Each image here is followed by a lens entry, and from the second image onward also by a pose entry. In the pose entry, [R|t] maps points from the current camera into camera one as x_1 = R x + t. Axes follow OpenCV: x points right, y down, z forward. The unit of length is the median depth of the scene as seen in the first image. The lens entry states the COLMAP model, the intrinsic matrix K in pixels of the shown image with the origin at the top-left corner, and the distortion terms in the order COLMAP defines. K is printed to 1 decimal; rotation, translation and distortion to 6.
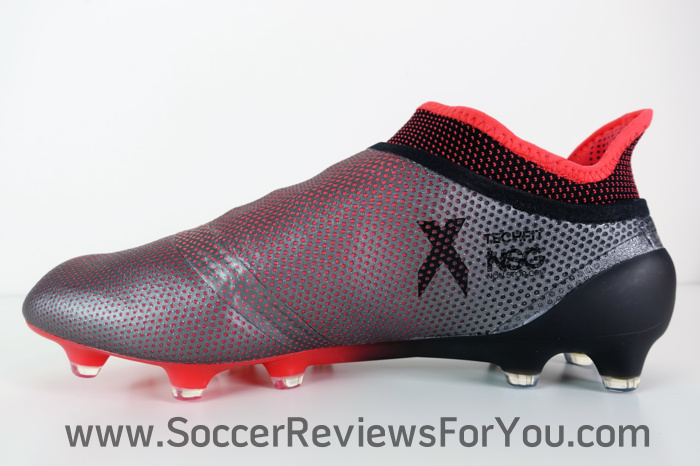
lens RADIAL K [[478.5, 0, 352.9], [0, 478.5, 233.6], [0, 0, 1]] dist [0.003841, -0.013176]
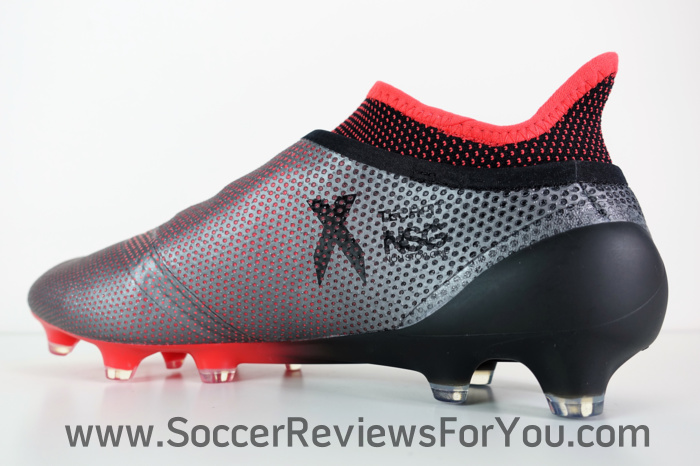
lens RADIAL K [[478.5, 0, 349.2], [0, 478.5, 233.0], [0, 0, 1]] dist [0.003841, -0.013176]
pose [[0.927015, -0.037383, -0.373157, 0.551314], [-0.016485, 0.989996, -0.140129, 0.165480], [0.374662, 0.136053, 0.917125, 0.171324]]
